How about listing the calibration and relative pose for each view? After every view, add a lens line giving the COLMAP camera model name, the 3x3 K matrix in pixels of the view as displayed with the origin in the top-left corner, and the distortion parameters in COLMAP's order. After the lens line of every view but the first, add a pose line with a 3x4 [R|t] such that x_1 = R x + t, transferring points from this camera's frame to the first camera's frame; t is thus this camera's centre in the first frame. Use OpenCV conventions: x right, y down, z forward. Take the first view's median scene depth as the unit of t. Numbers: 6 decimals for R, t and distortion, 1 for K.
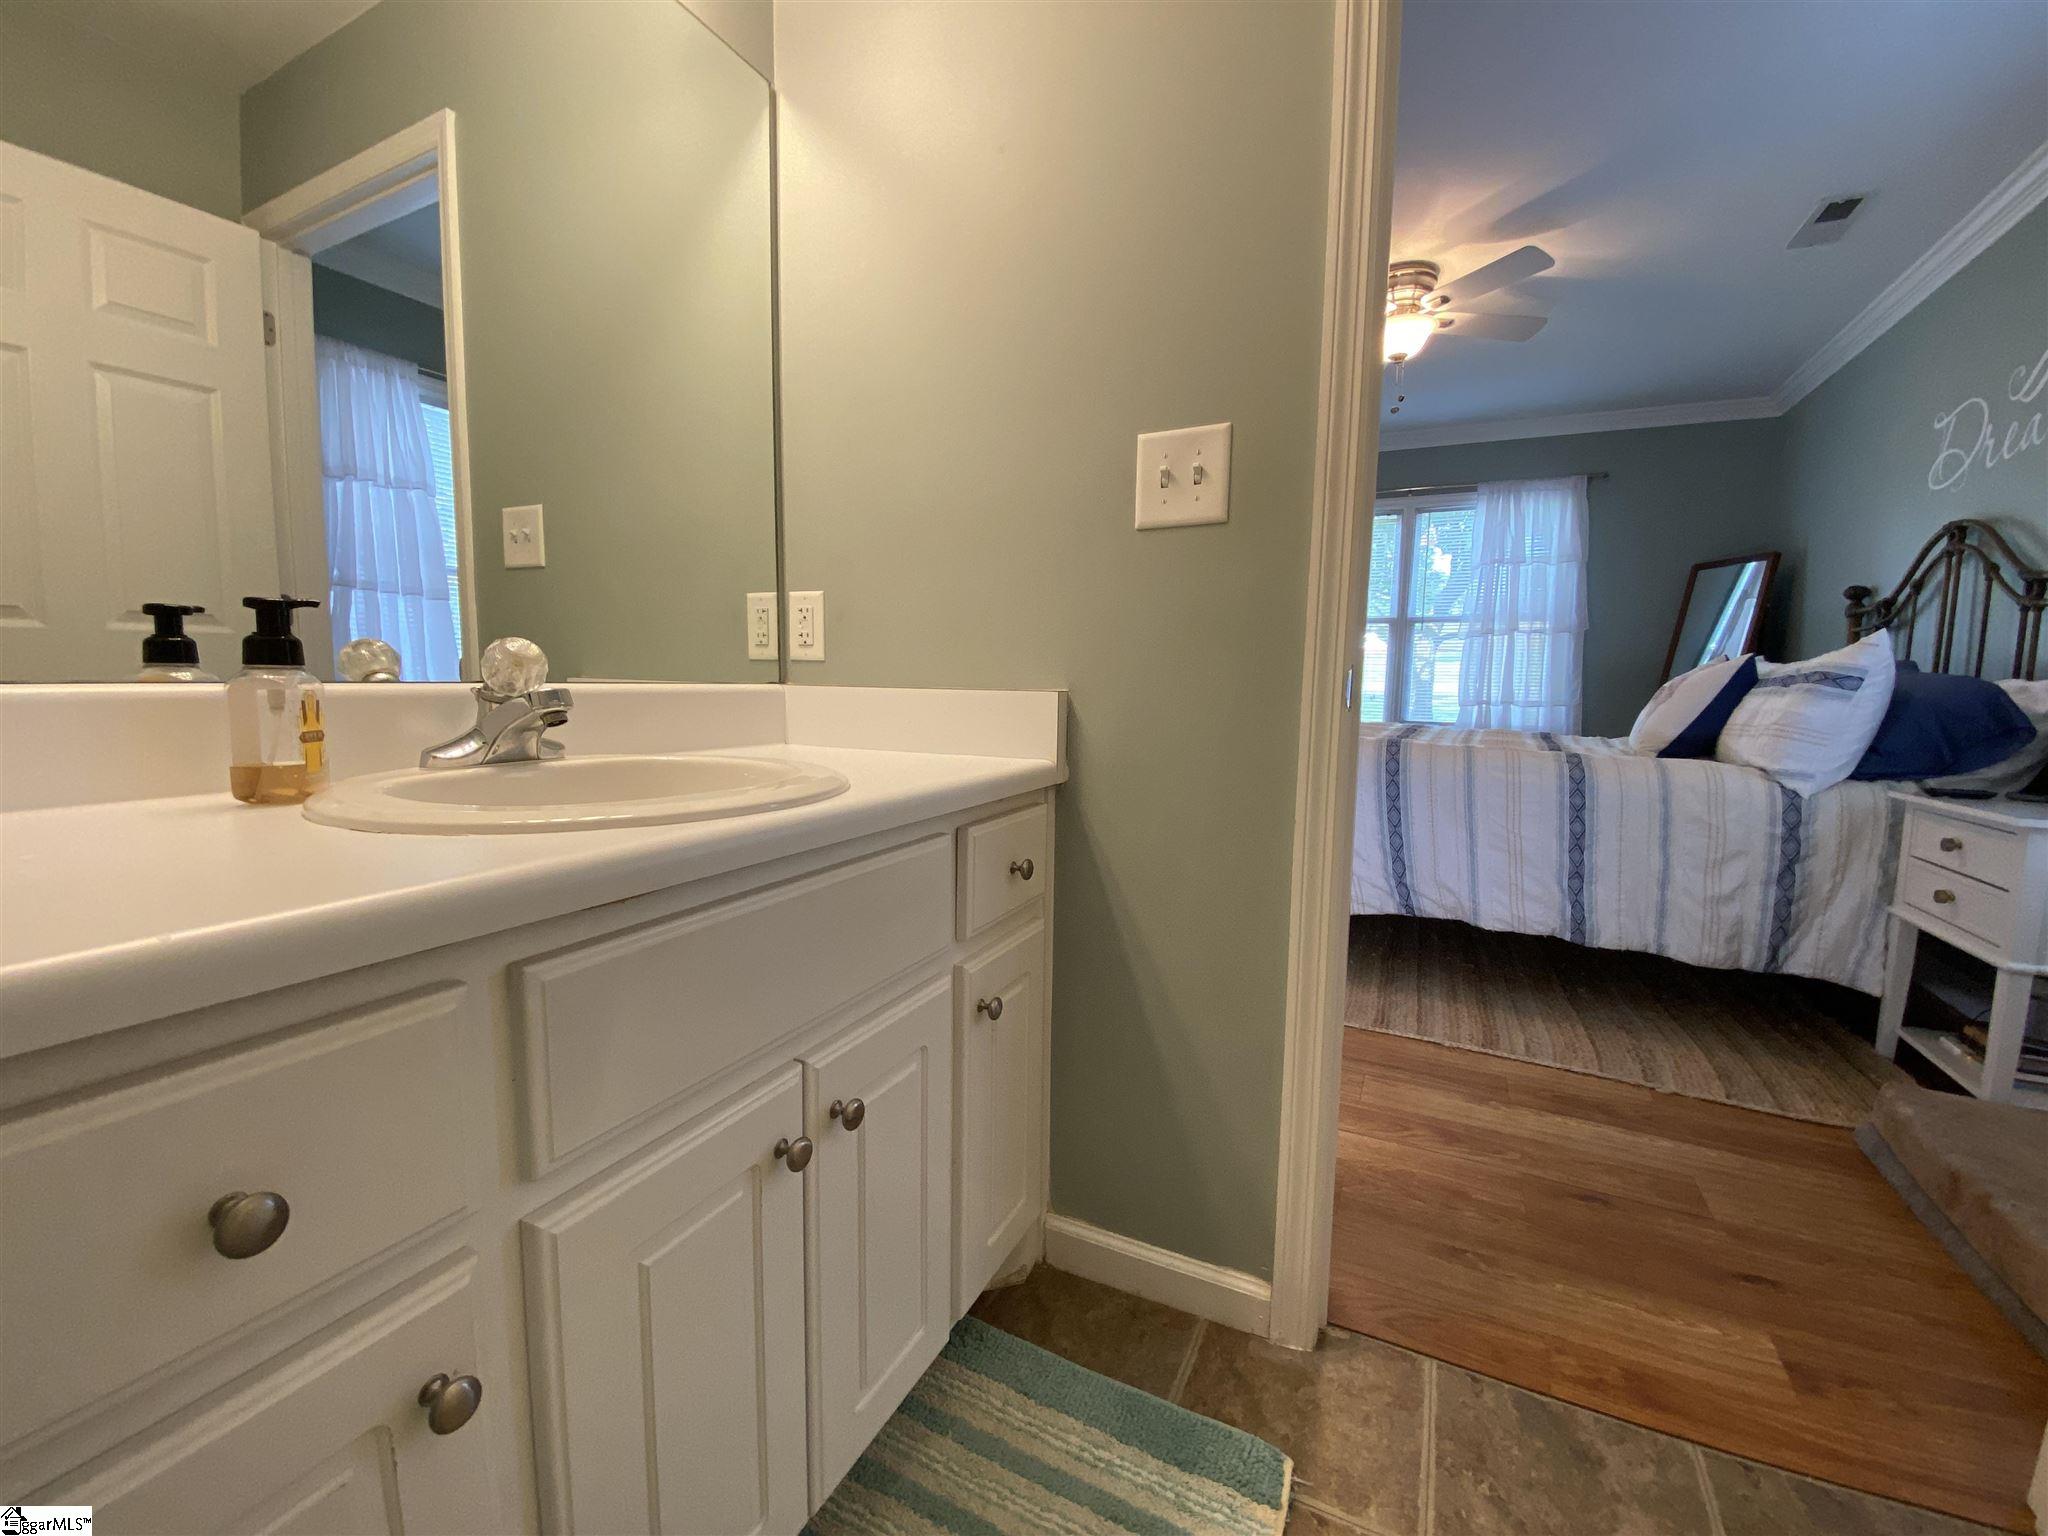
lens RADIAL K [[833.0, 0, 1023.6], [0, 833.0, 769.7], [0, 0, 1]] dist [0.019721, -0.021147]
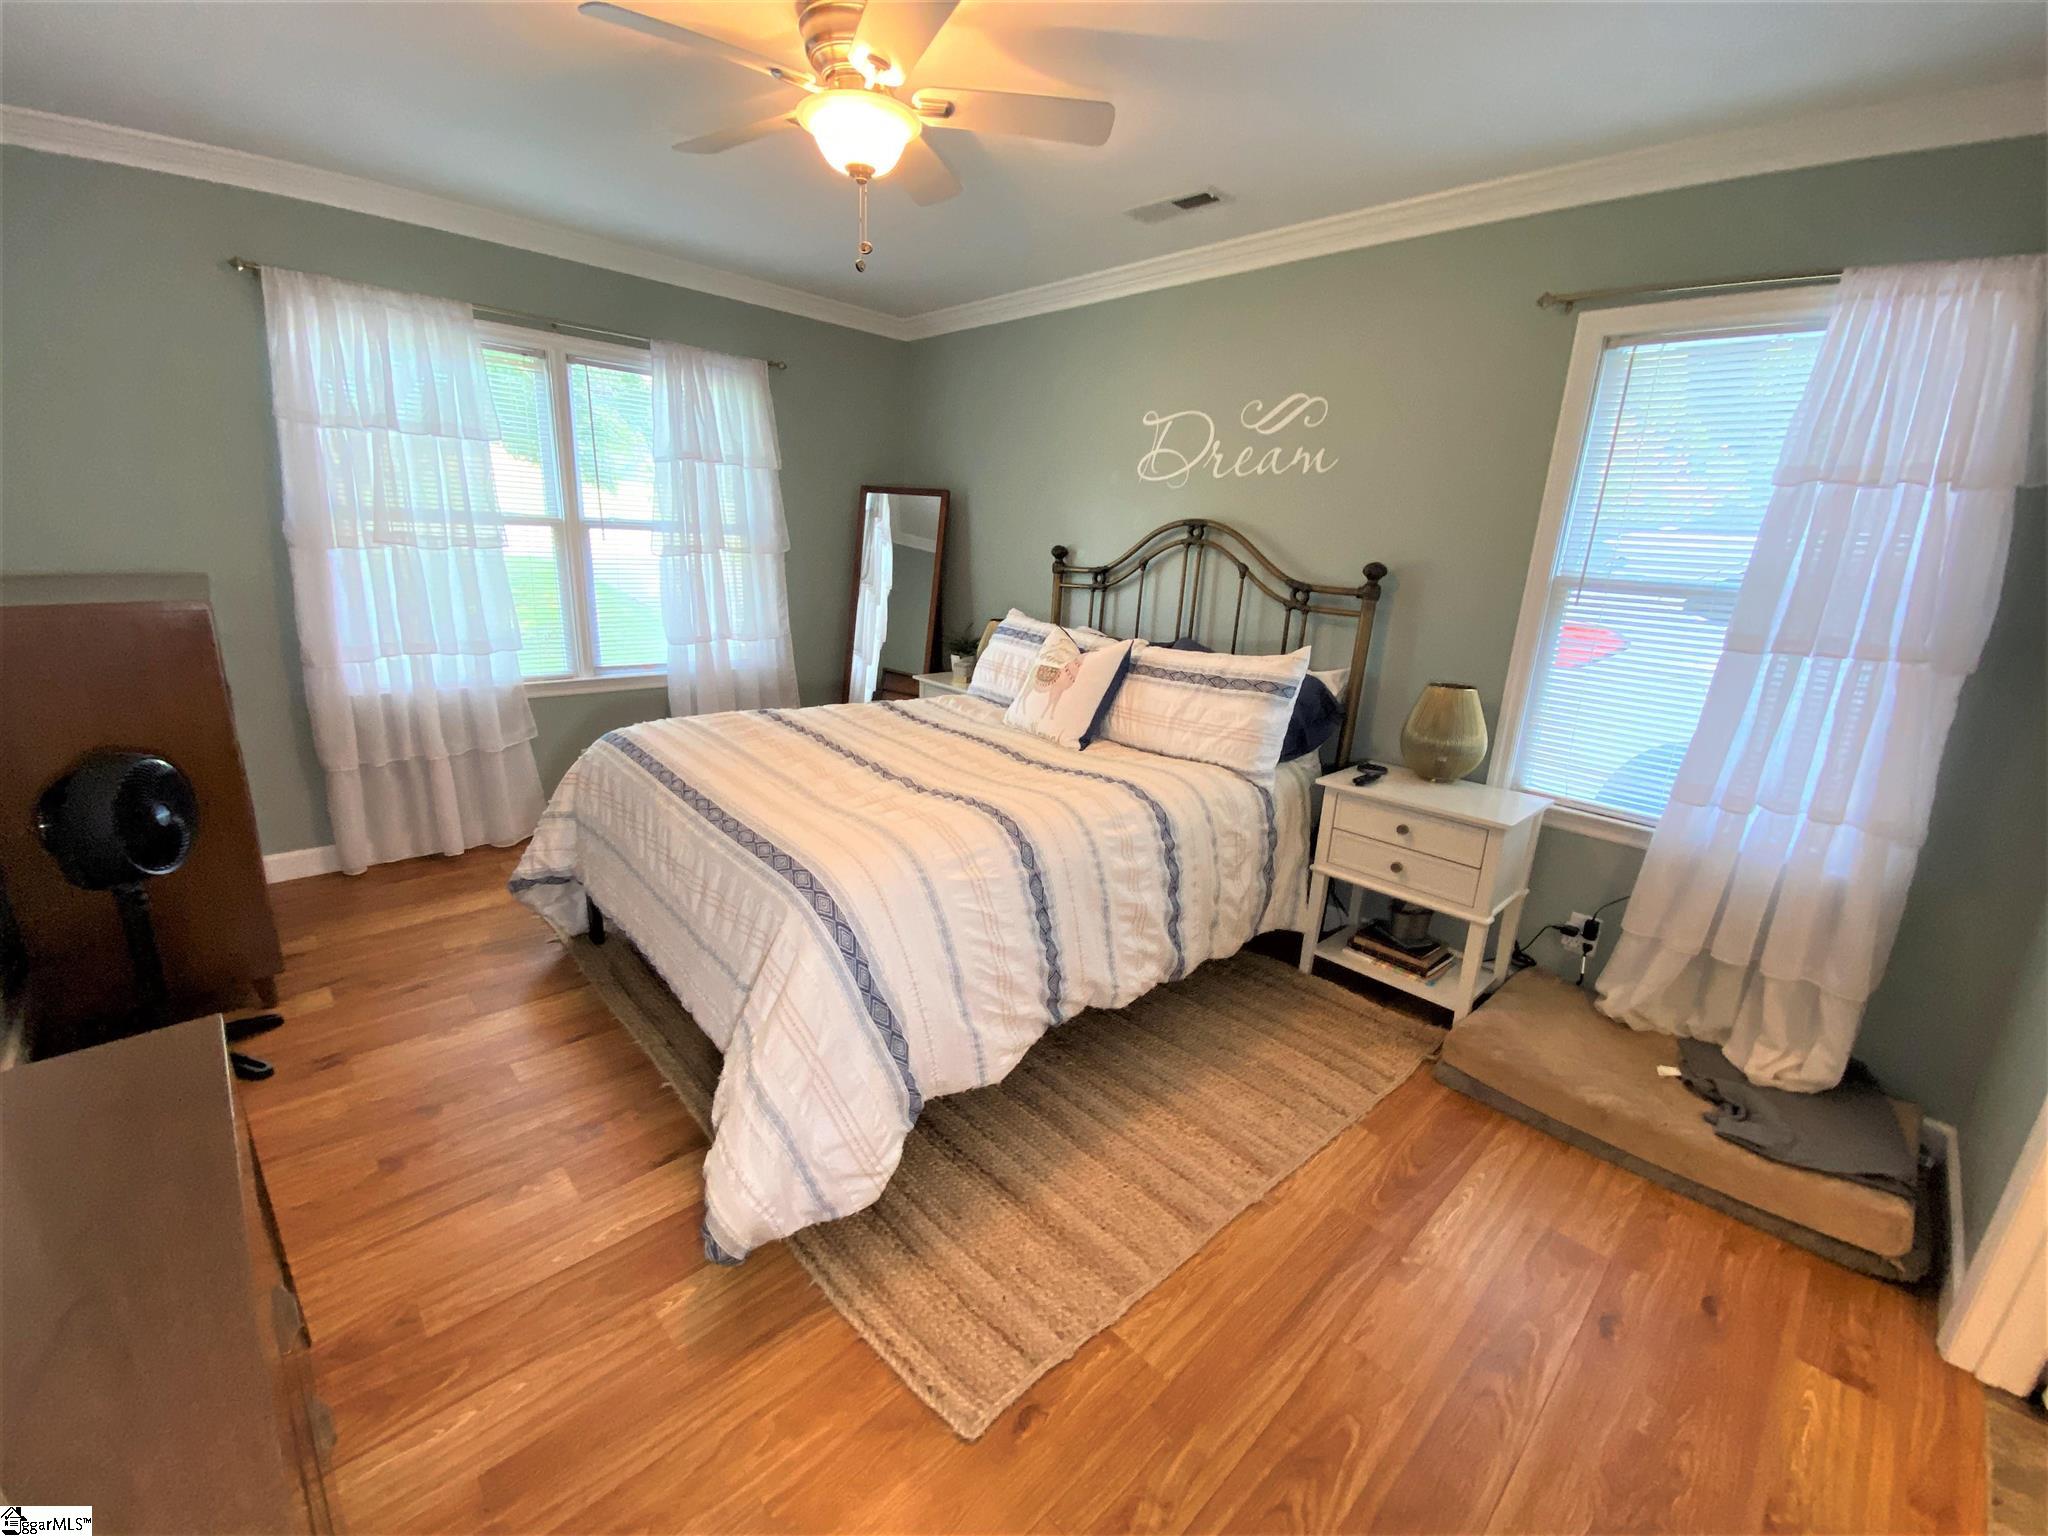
lens RADIAL K [[833.0, 0, 1023.6], [0, 833.0, 769.7], [0, 0, 1]] dist [0.019721, -0.021147]
pose [[0.343675, -0.249380, 0.905371, -0.212623], [0.053819, 0.967741, 0.246130, -0.285698], [-0.937545, -0.035863, 0.346010, 0.871807]]
